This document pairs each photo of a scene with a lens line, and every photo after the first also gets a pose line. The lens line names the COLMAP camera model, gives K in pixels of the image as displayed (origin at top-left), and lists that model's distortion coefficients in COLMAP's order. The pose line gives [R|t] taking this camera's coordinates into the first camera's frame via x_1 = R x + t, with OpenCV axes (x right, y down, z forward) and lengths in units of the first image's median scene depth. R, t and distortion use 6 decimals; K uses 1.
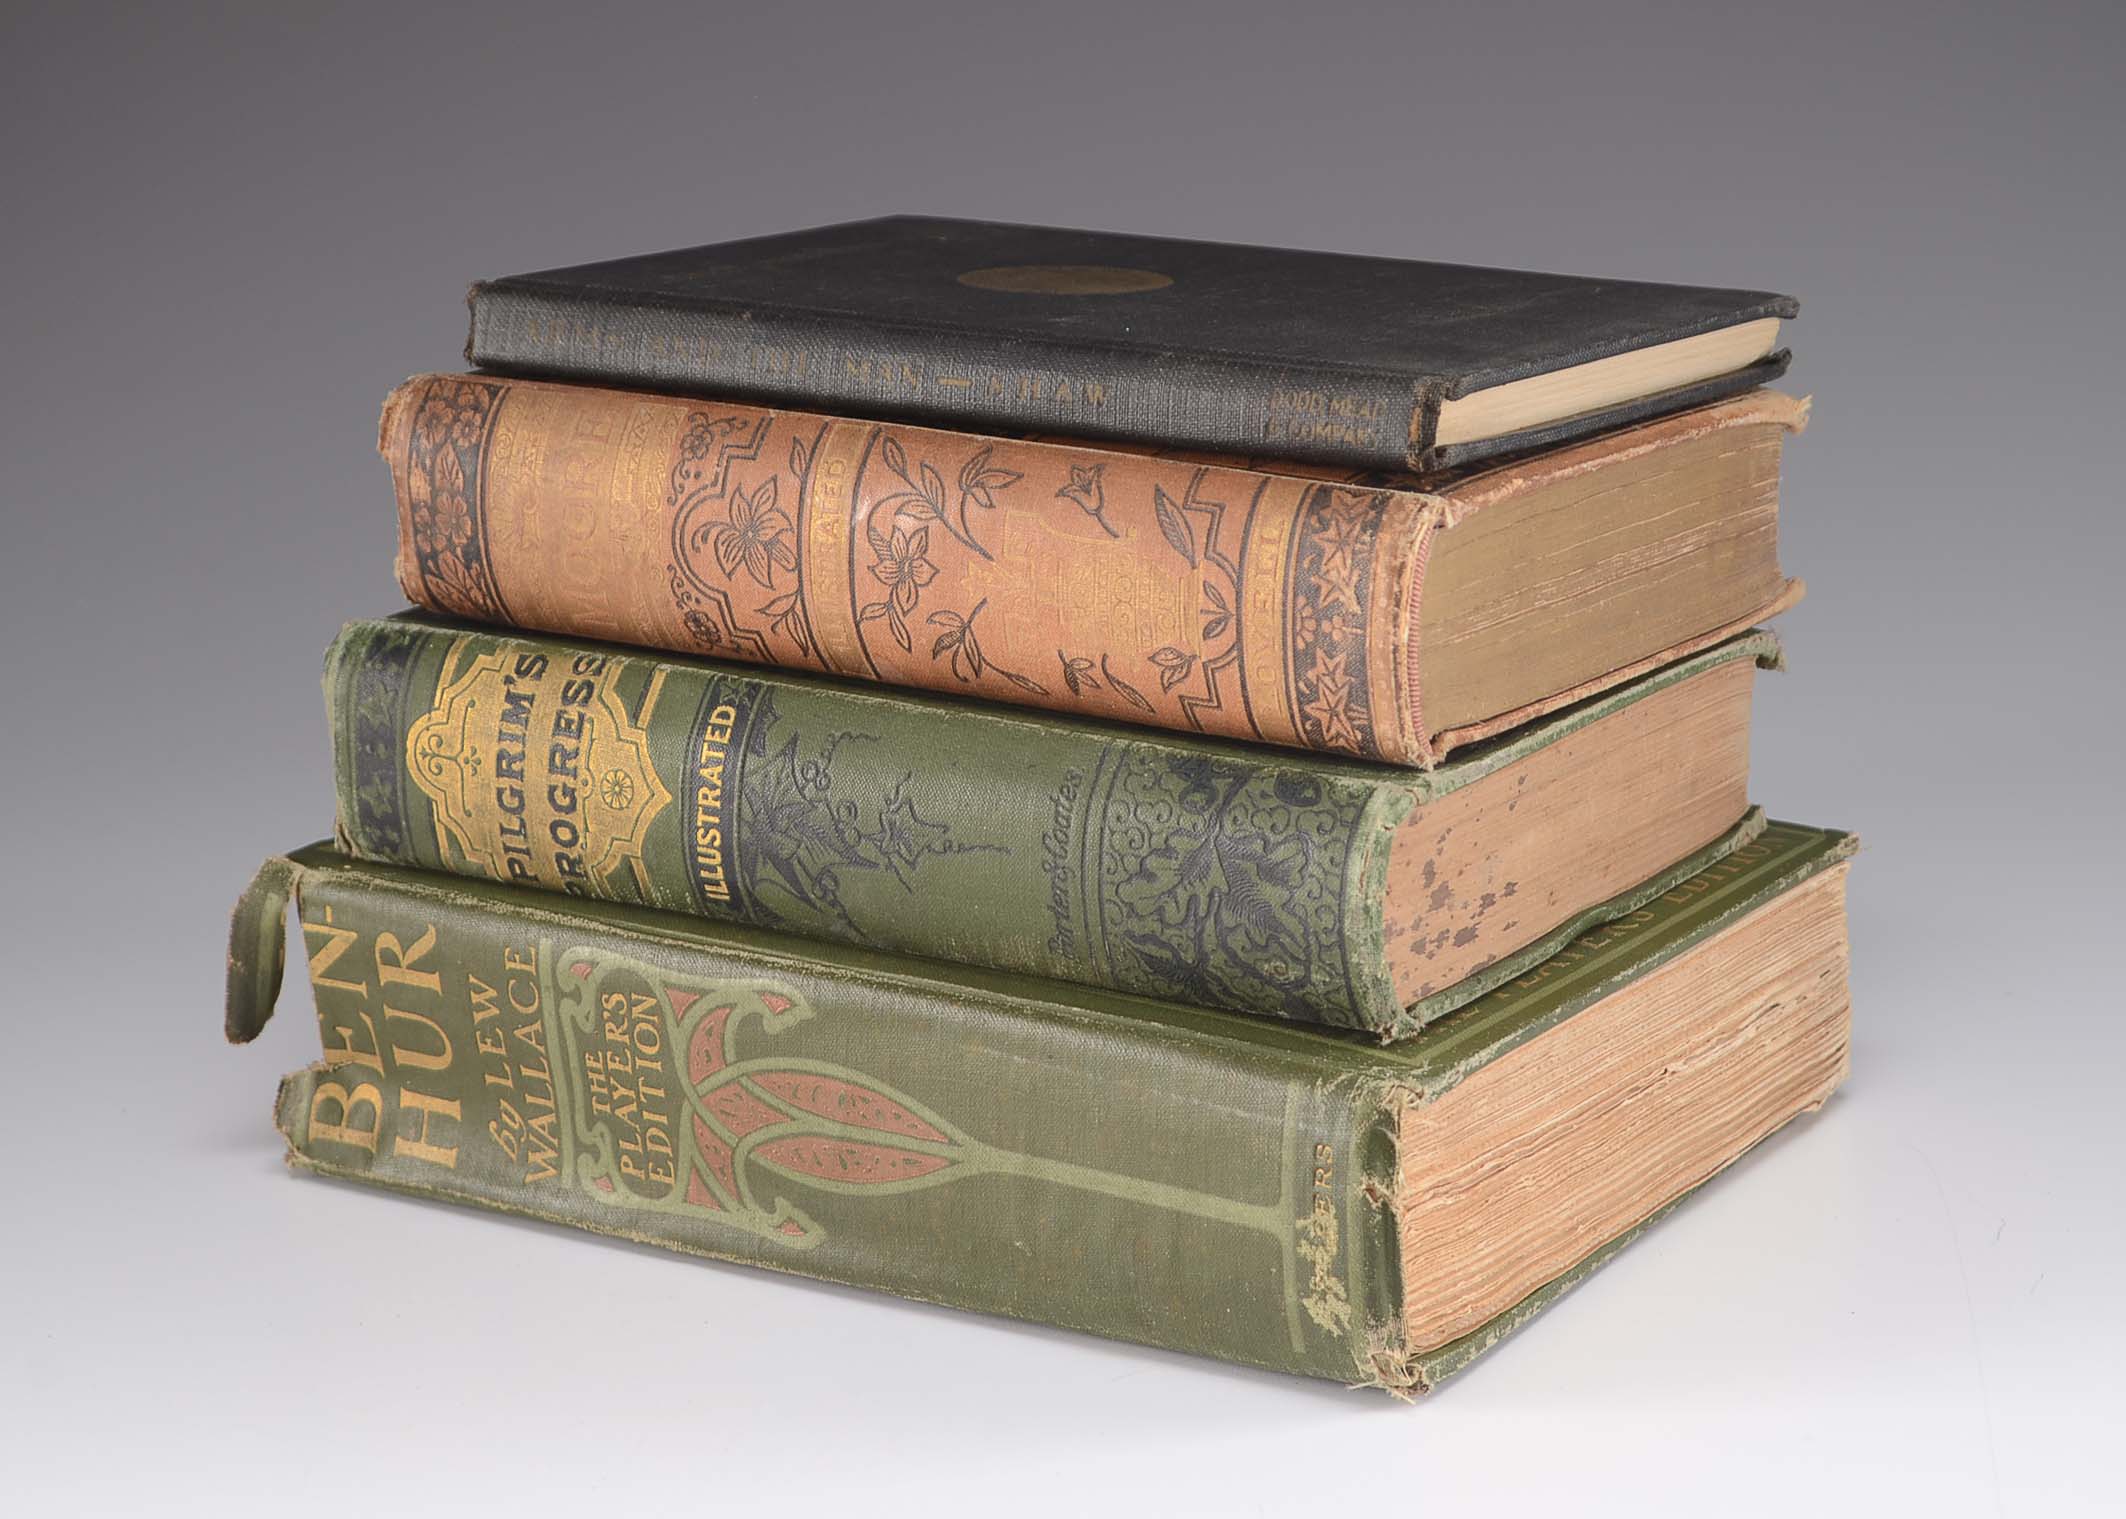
lens RADIAL K [[5017.7, 0, 1067.4], [0, 5017.7, 746.5], [0, 0, 1]] dist [0.039498, 0.000000]
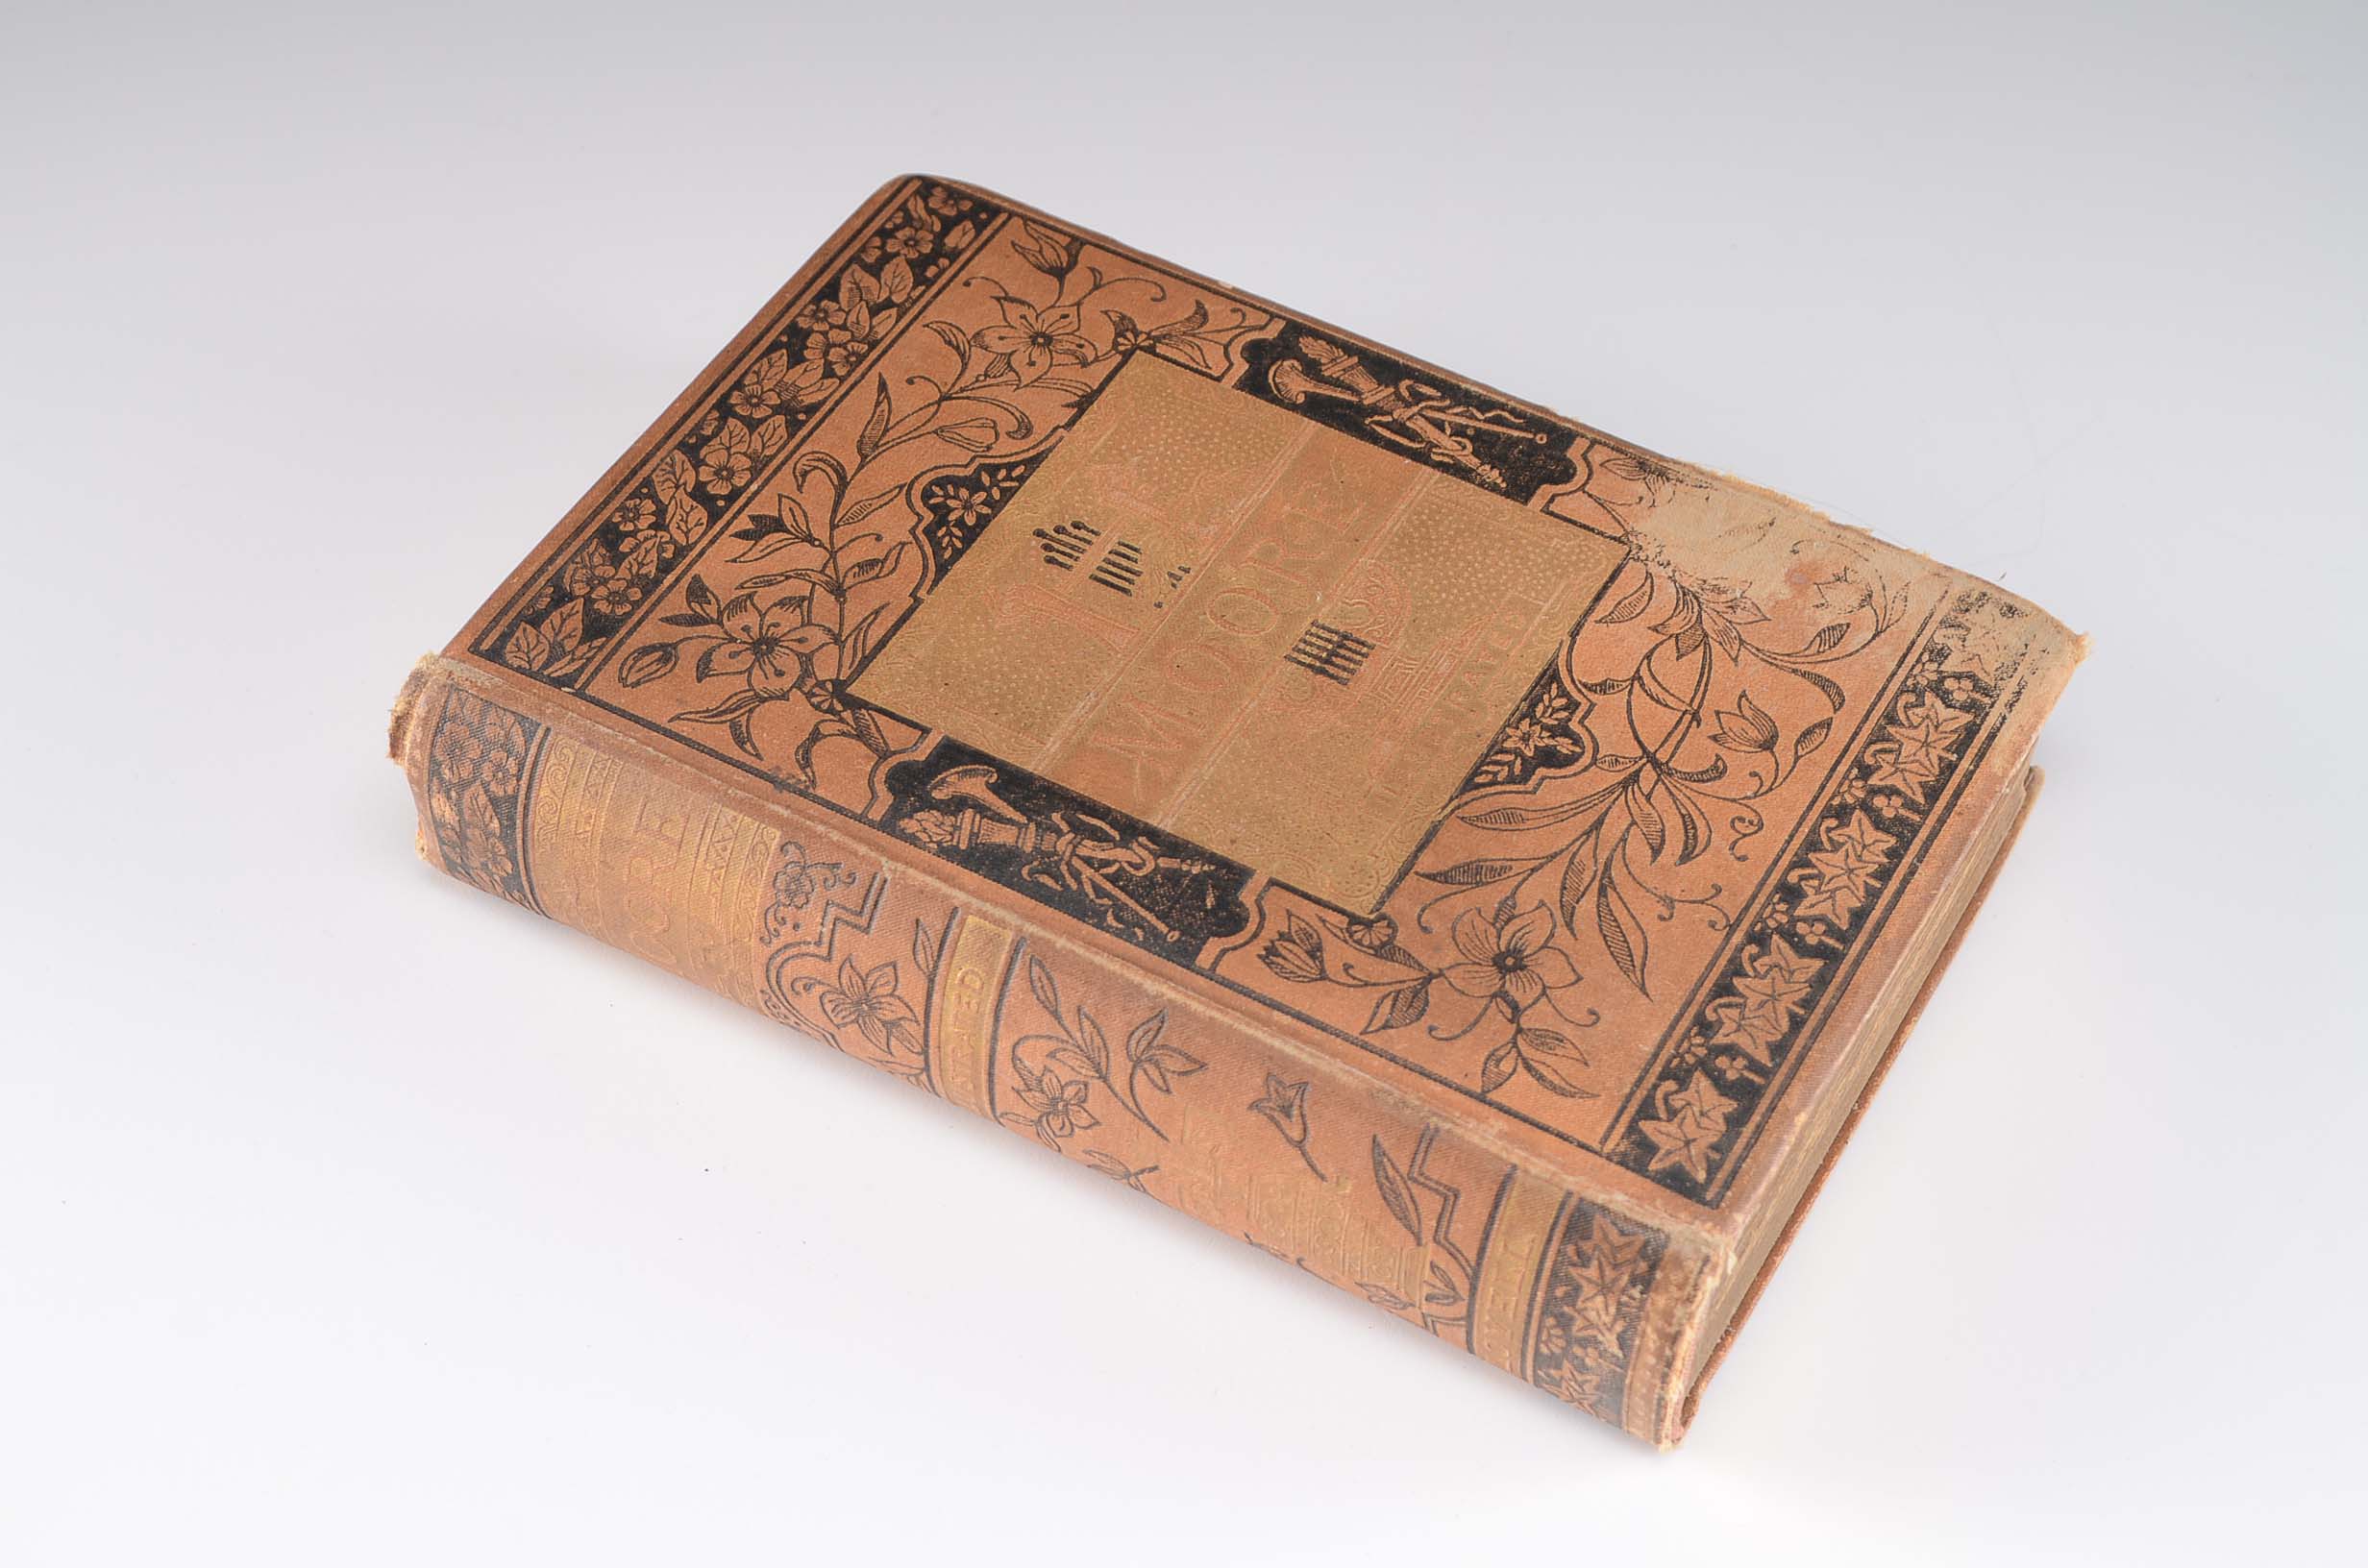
lens RADIAL K [[4359.4, 0, 1177.1], [0, 4359.4, 778.4], [0, 0, 1]] dist [0.016048, 0.000000]
pose [[0.997226, -0.029457, 0.068358, -0.061552], [-0.014135, 0.826708, 0.562454, -0.498483], [-0.073080, -0.561860, 0.823998, 0.429030]]
